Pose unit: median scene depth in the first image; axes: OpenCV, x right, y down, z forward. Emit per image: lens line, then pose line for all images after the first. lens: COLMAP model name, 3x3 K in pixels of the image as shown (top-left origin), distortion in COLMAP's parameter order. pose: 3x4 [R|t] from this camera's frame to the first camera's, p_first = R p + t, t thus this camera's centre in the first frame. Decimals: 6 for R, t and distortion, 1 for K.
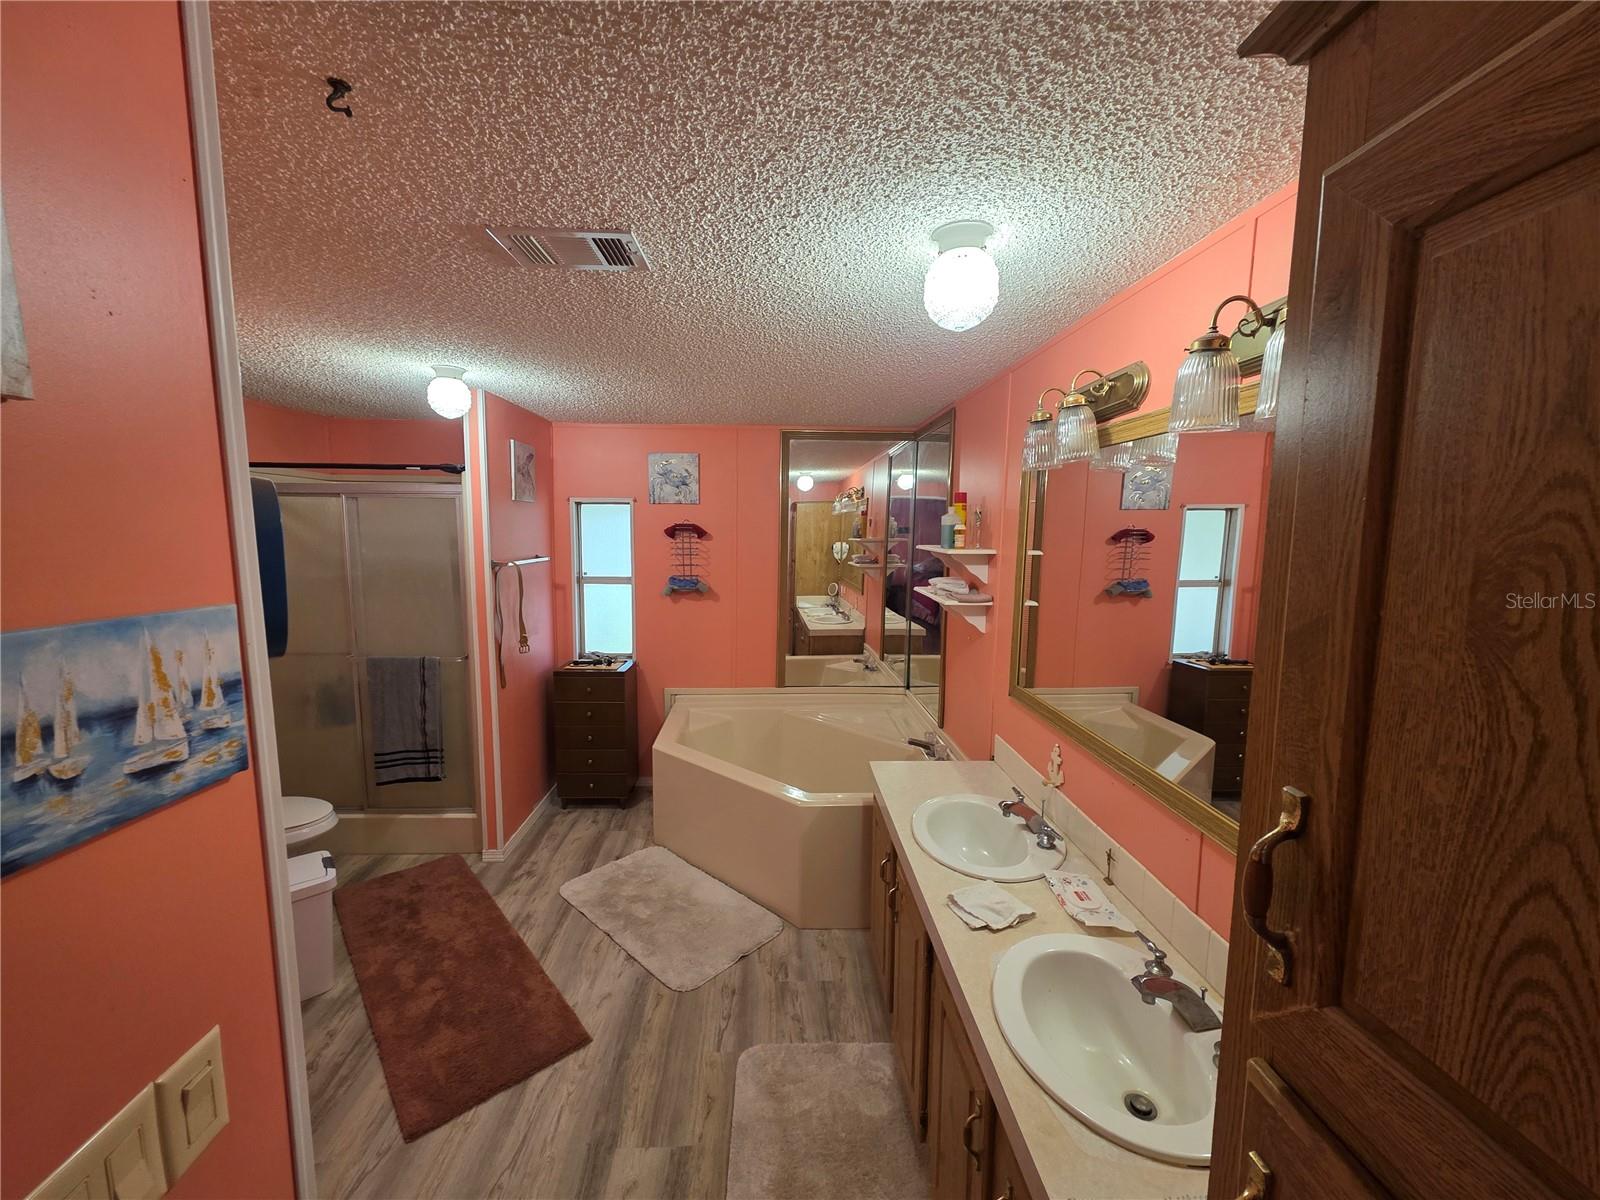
lens RADIAL K [[635.9, 0, 816.2], [0, 635.9, 597.8], [0, 0, 1]] dist [0.006814, -0.001198]
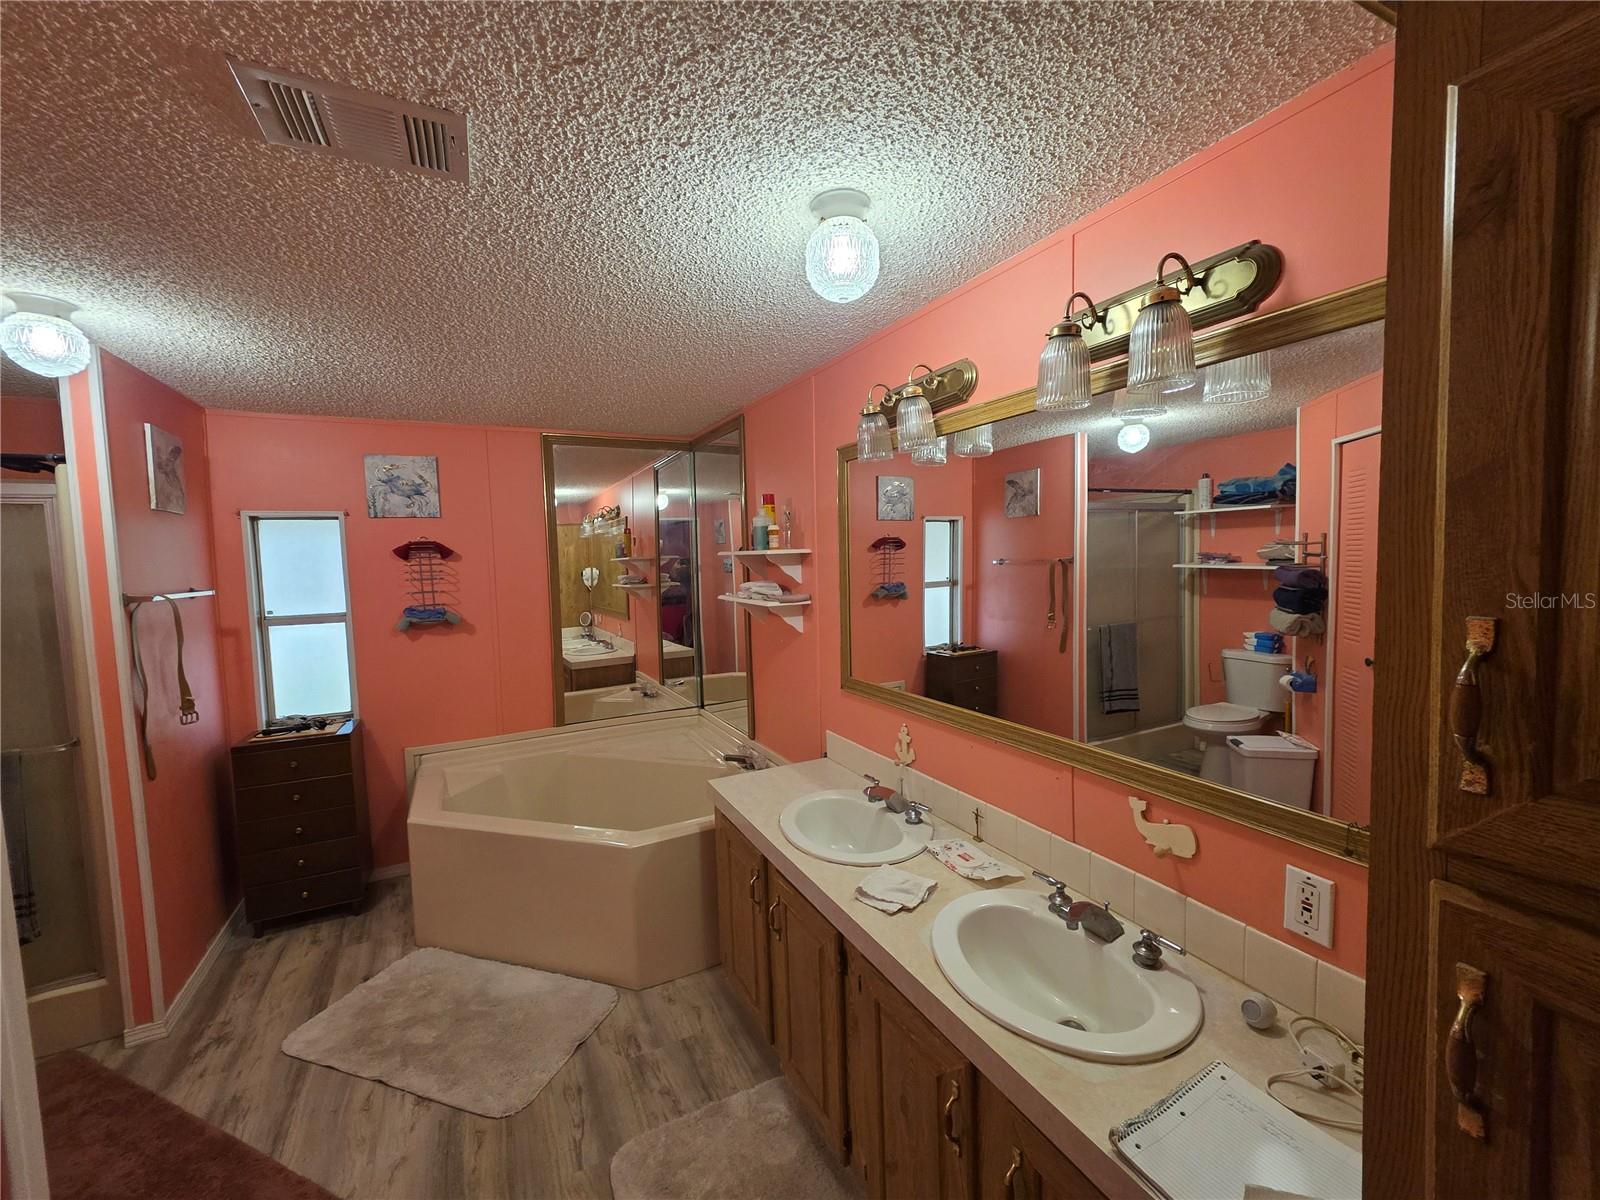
lens RADIAL K [[635.9, 0, 818.4], [0, 635.9, 597.6], [0, 0, 1]] dist [0.006814, -0.001198]
pose [[0.907327, -0.065976, 0.415217, -0.126247], [0.086209, 0.995821, -0.030153, 0.032512], [-0.411493, 0.063154, 0.909222, 0.073365]]
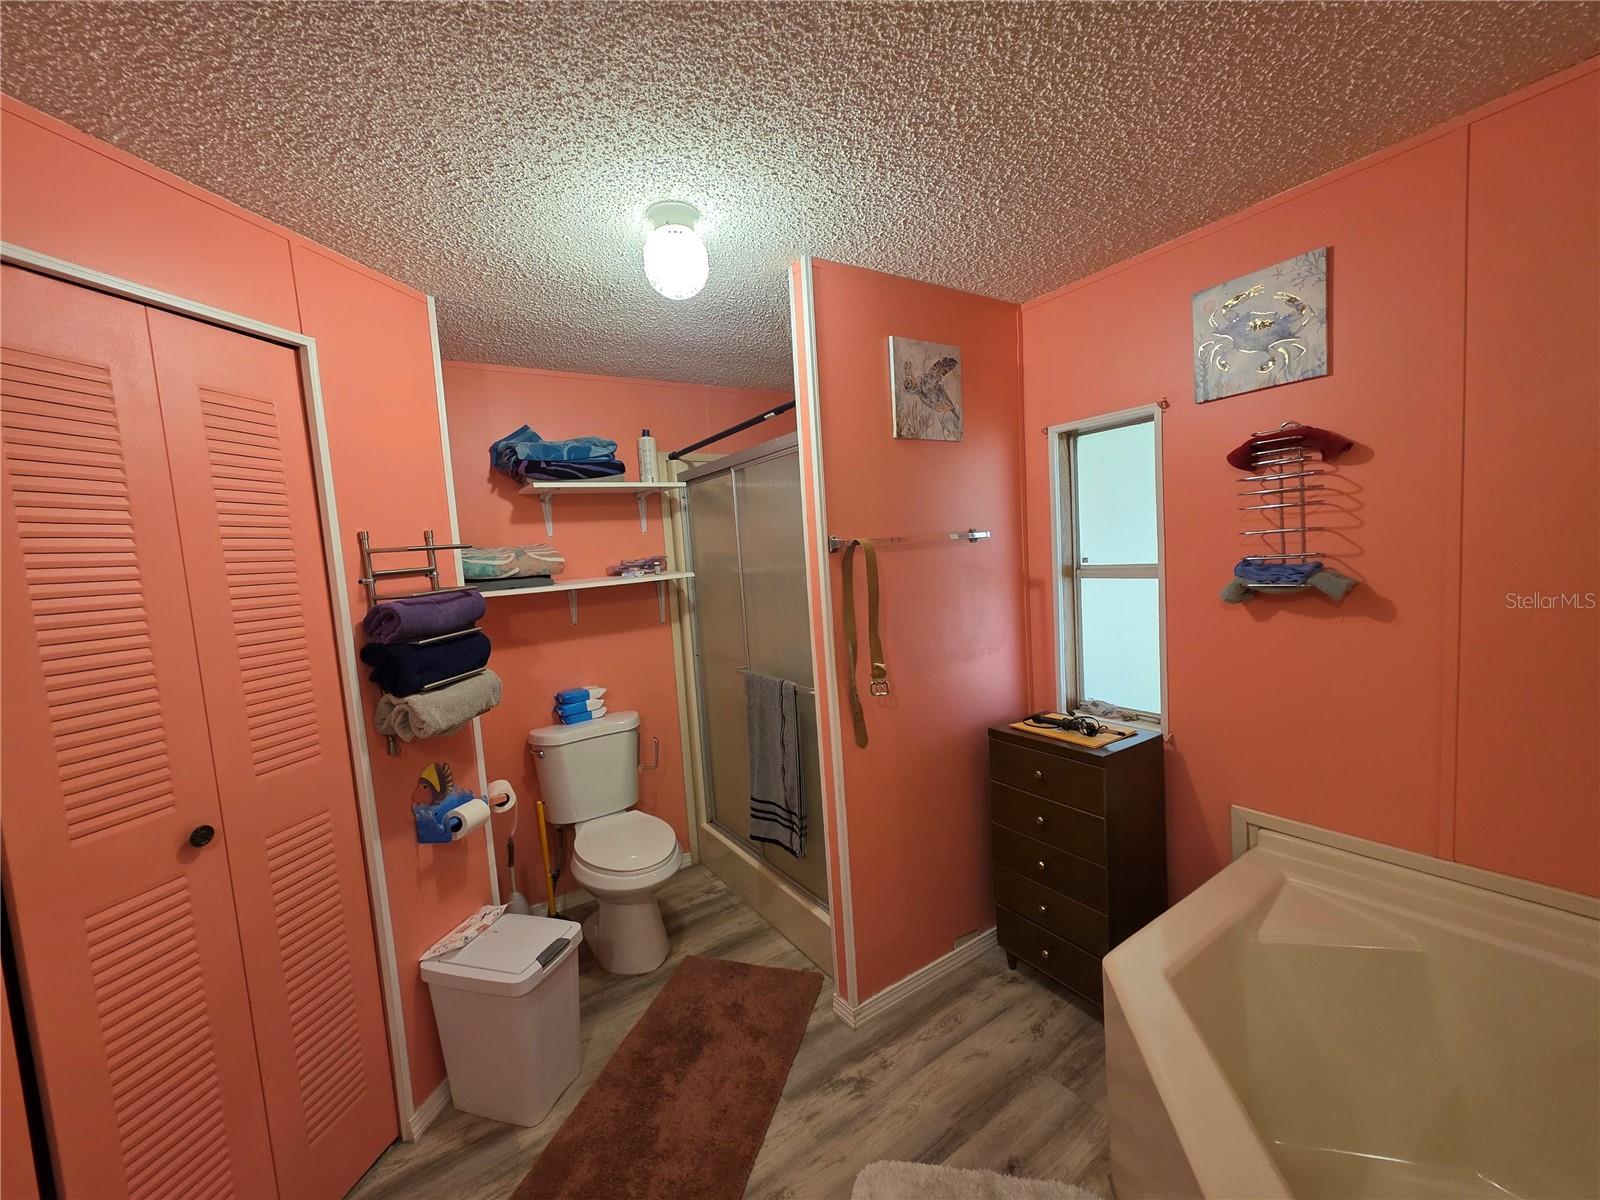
lens RADIAL K [[635.9, 0, 801.1], [0, 635.9, 600.6], [0, 0, 1]] dist [0.006814, -0.001198]
pose [[0.482476, 0.023294, -0.875599, 0.014786], [-0.019413, 0.999685, 0.015898, -0.008548], [0.875694, 0.009328, 0.482777, 0.729375]]
